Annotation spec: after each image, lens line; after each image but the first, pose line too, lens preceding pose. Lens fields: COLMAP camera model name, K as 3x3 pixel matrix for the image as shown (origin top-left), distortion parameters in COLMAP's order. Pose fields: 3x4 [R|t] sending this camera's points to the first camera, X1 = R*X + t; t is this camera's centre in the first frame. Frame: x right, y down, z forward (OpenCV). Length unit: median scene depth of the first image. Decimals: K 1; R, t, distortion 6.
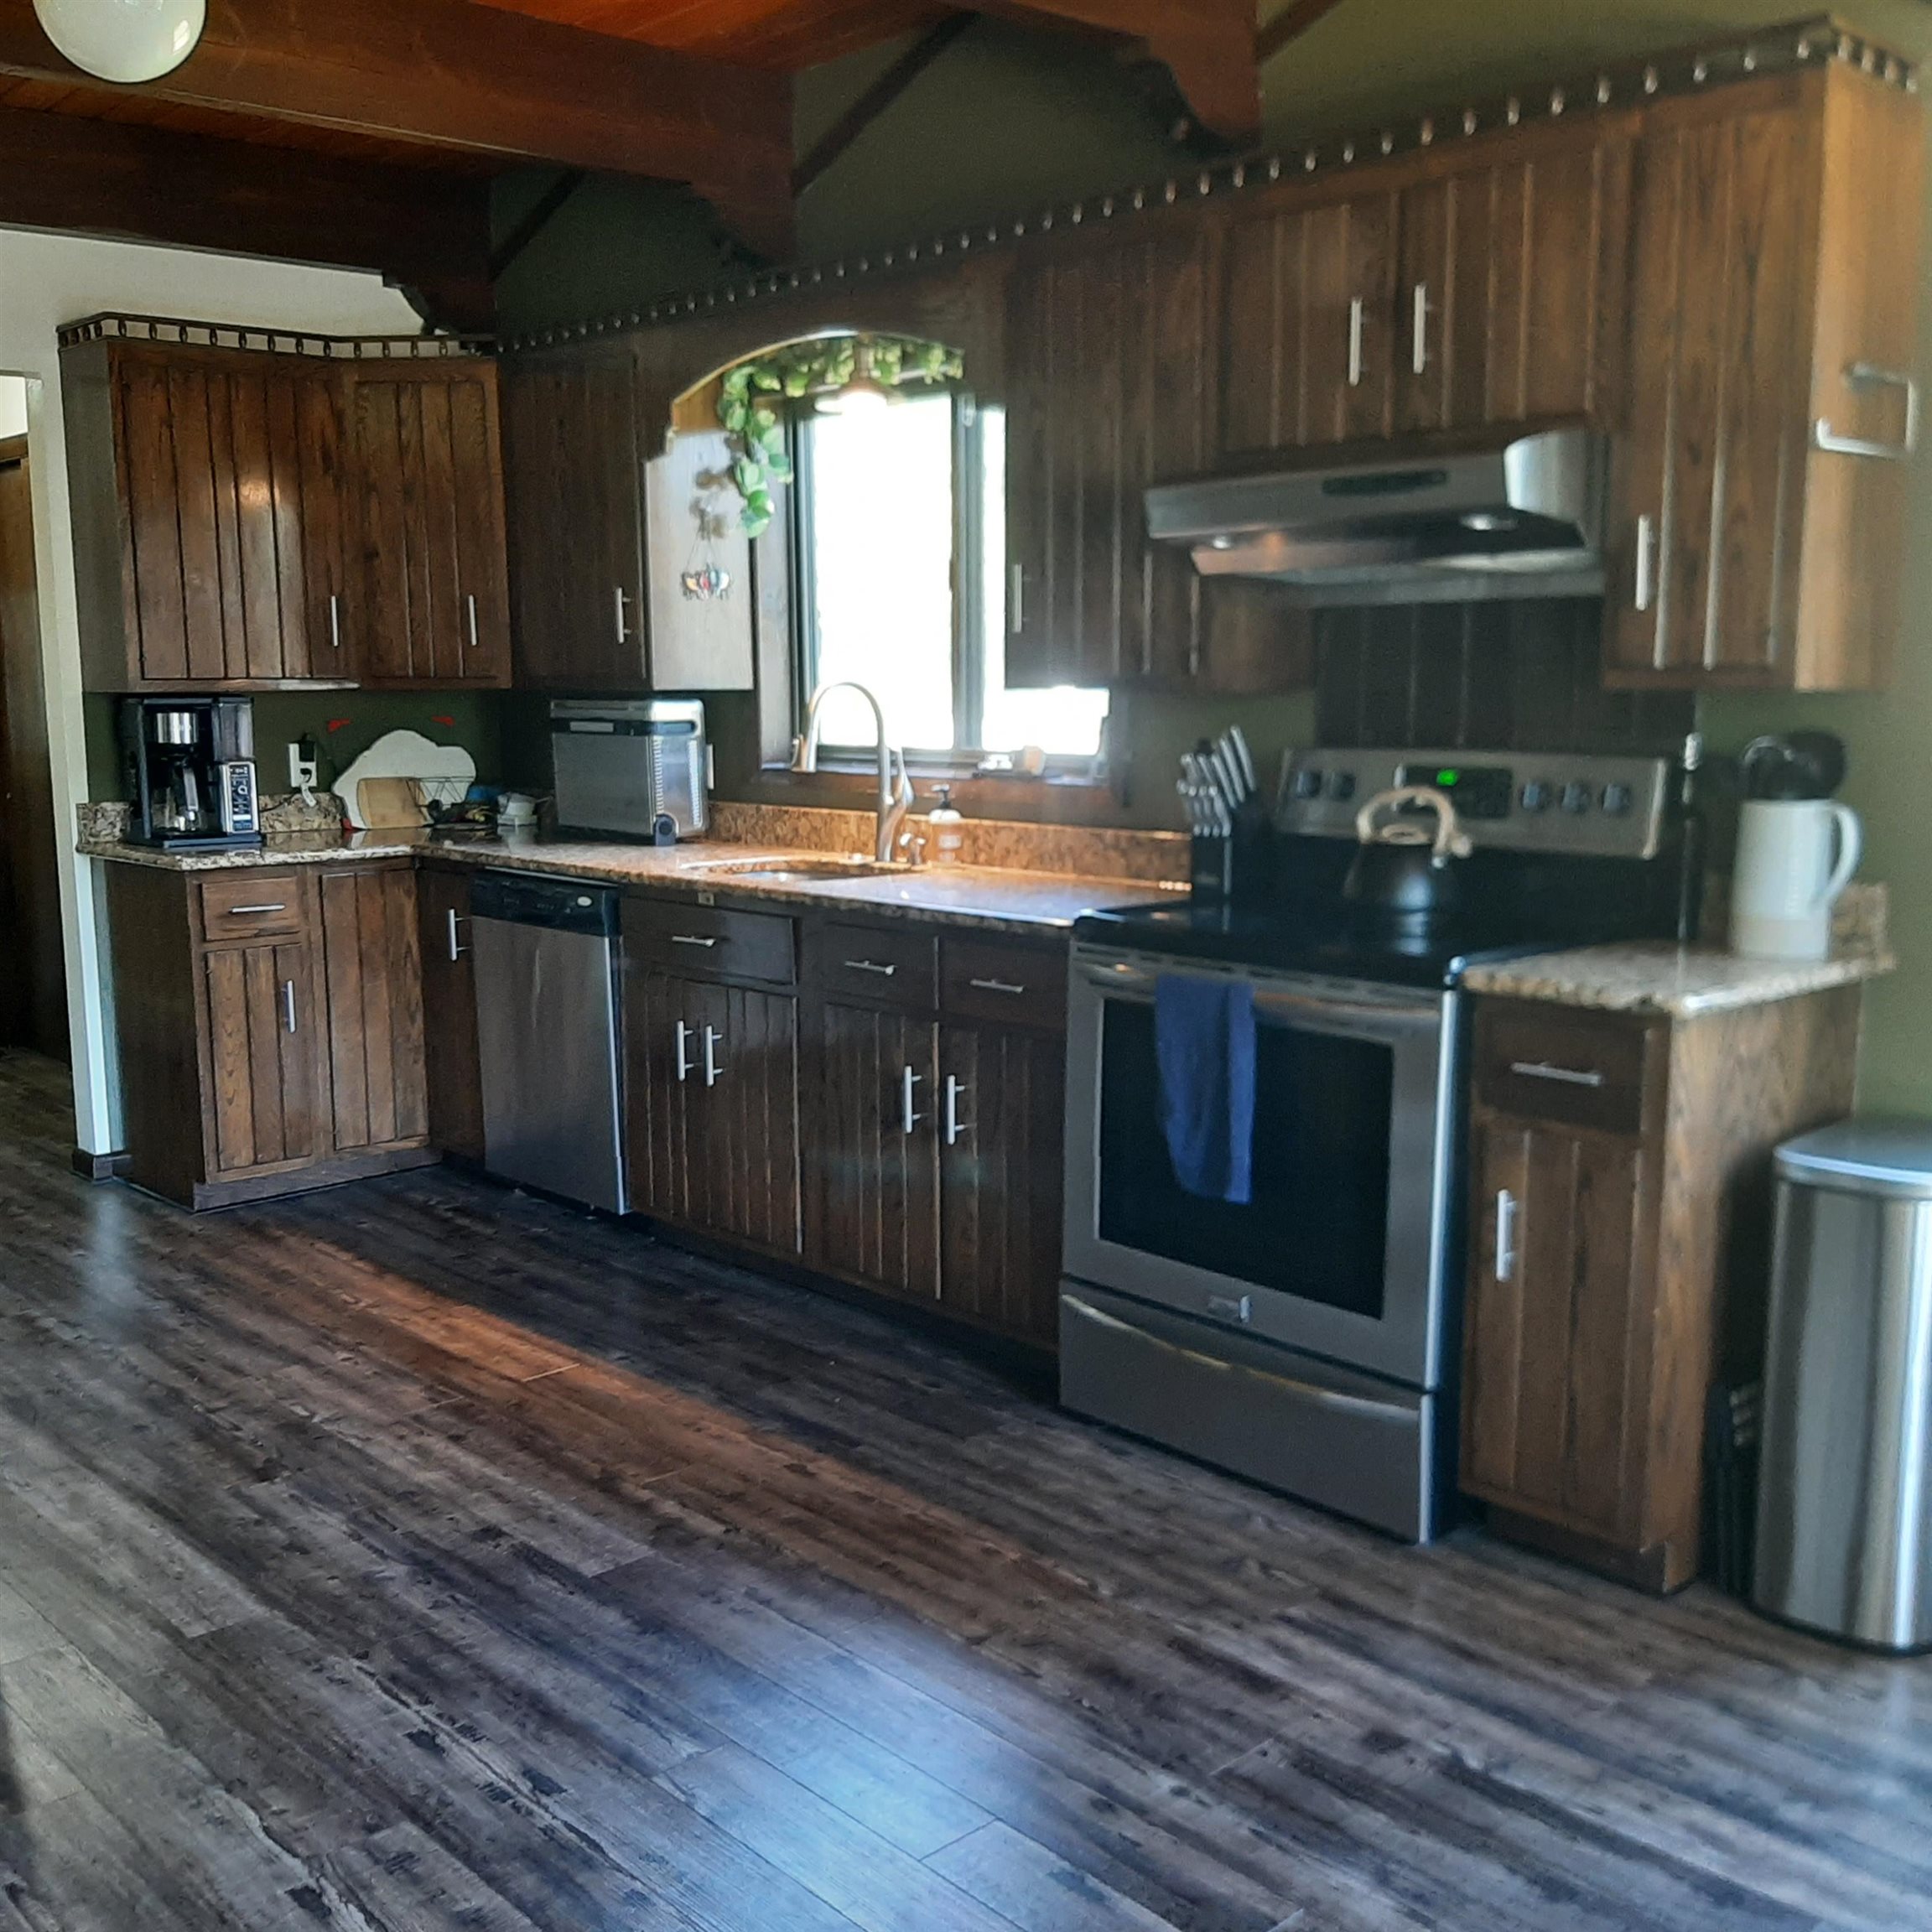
lens RADIAL K [[2035.4, 0, 943.1], [0, 2035.4, 981.1], [0, 0, 1]] dist [0.154233, -0.364774]
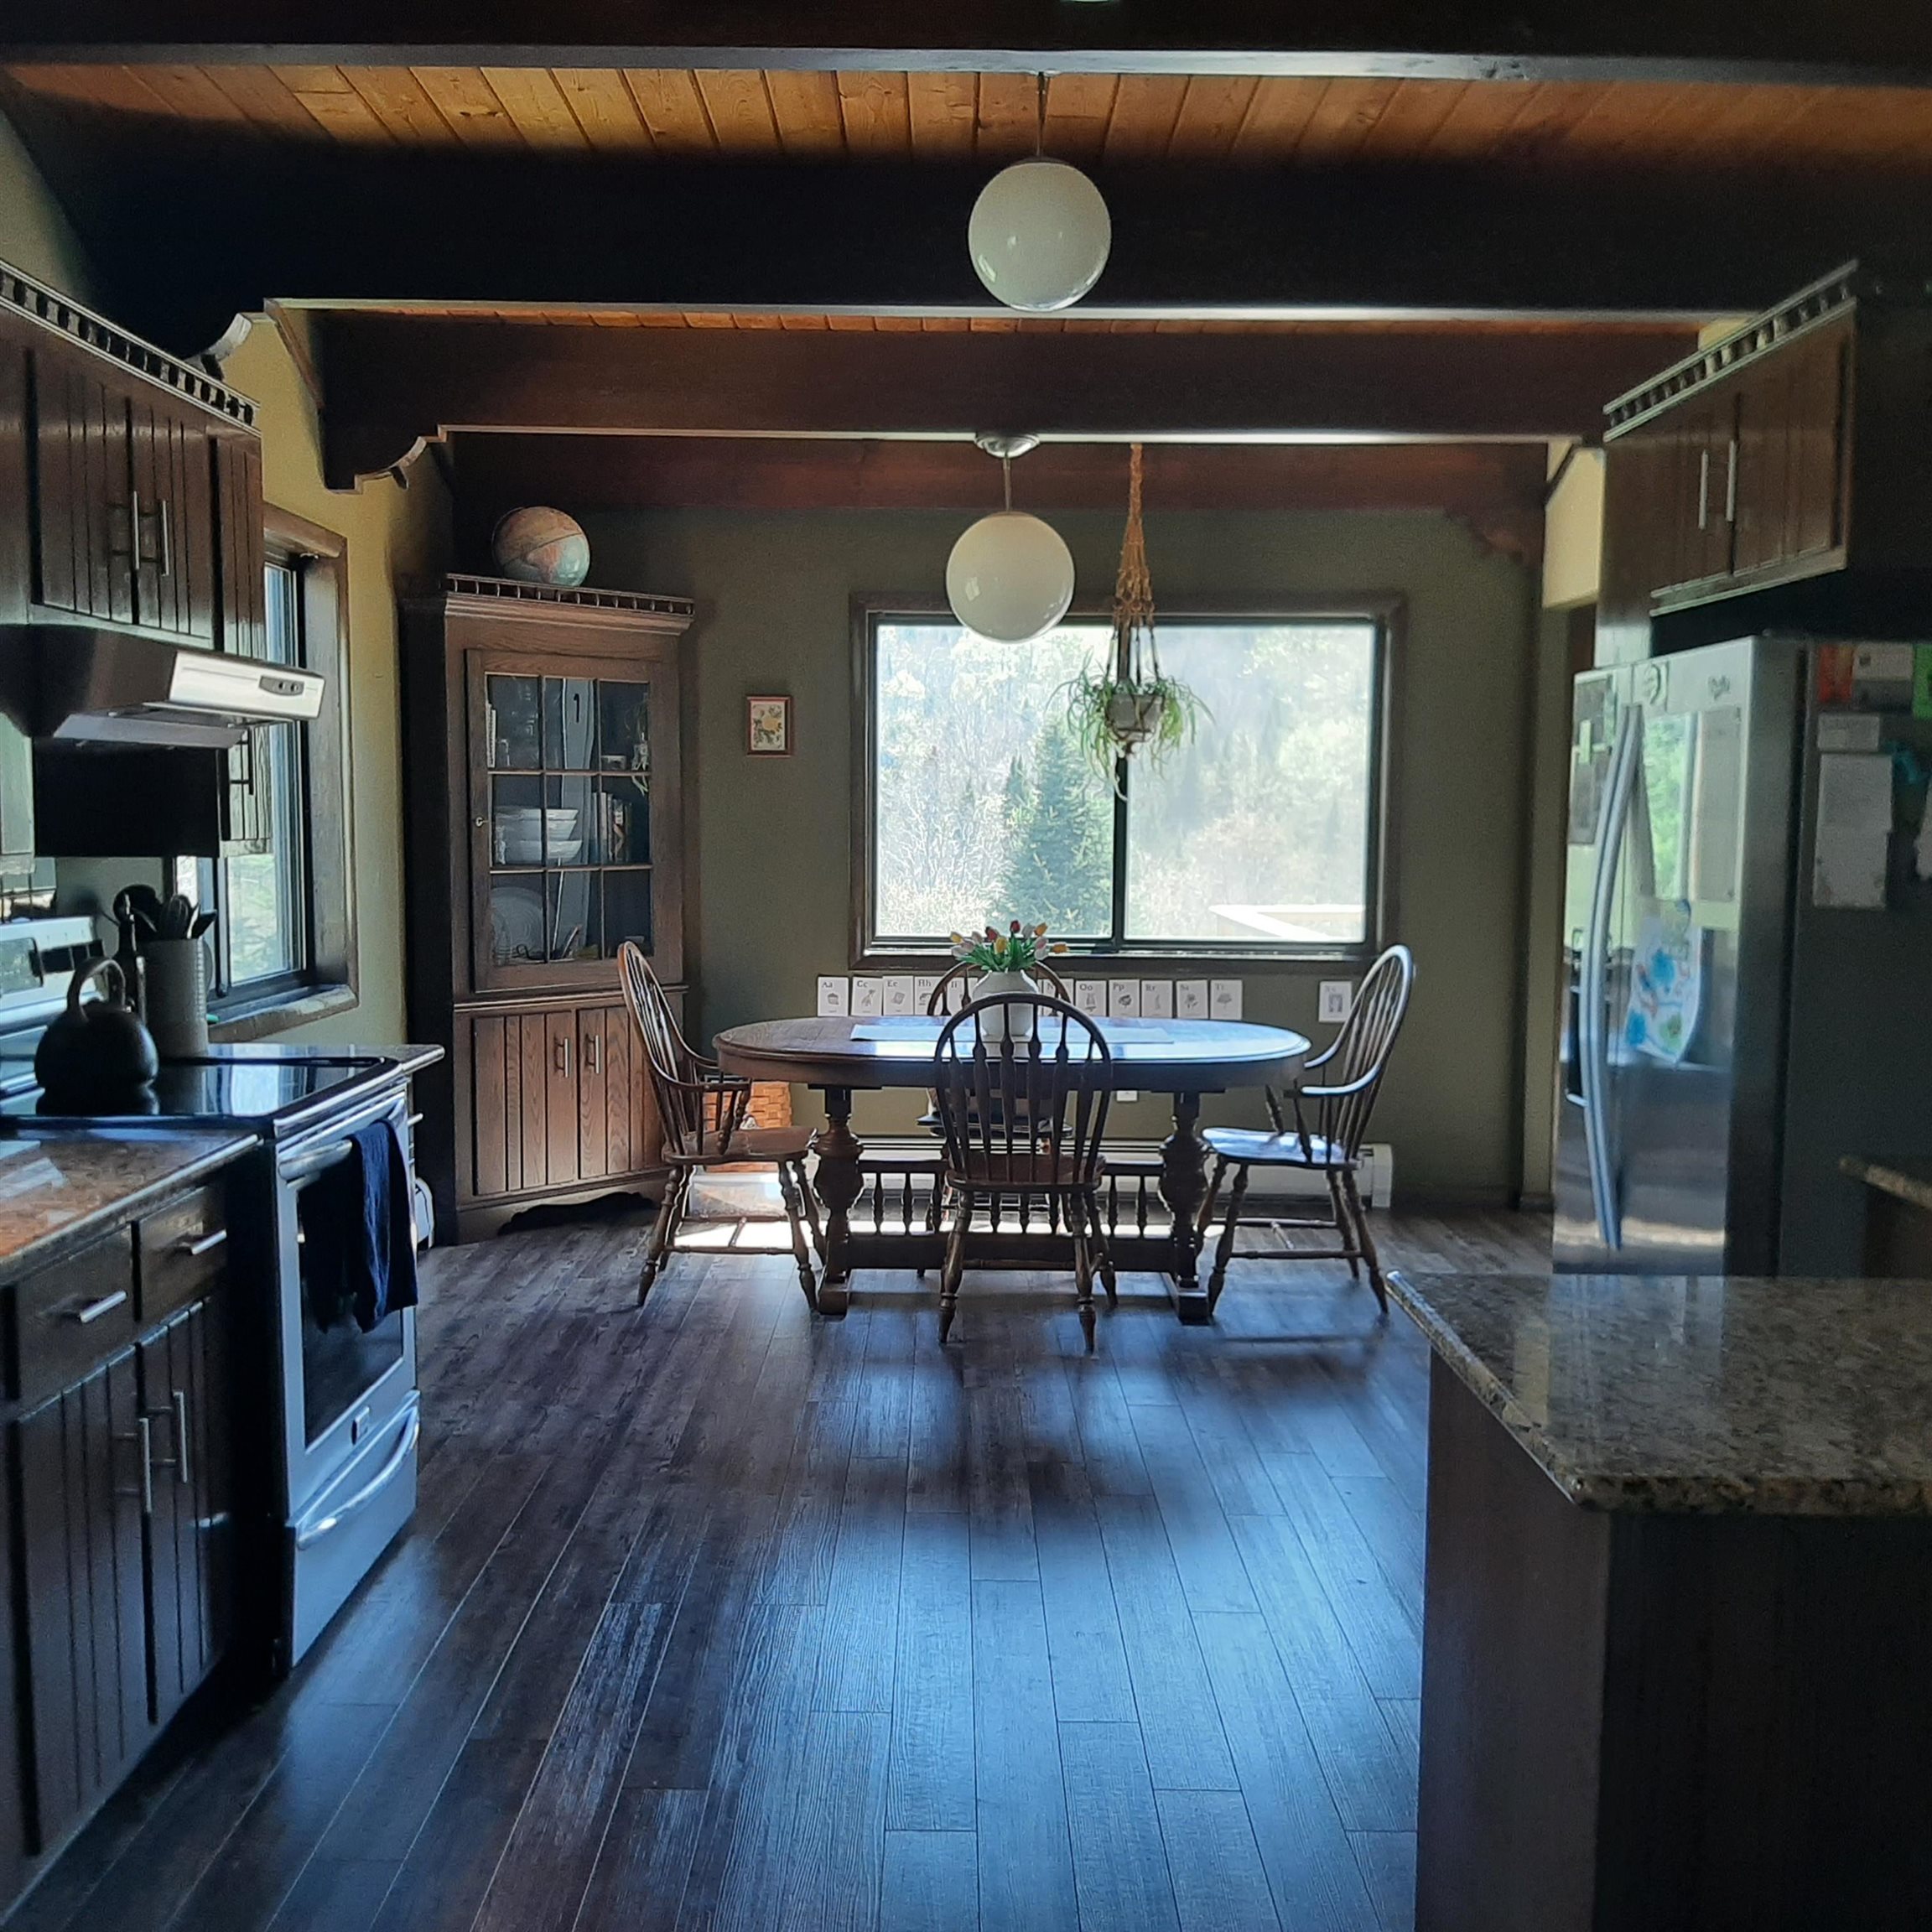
lens RADIAL K [[2024.1, 0, 948.5], [0, 2024.1, 983.6], [0, 0, 1]] dist [0.107260, -0.215069]
pose [[-0.736834, -0.065281, 0.672915, -0.571115], [0.096621, 0.974942, 0.200380, -0.182926], [-0.669134, 0.212664, -0.712063, 1.077342]]
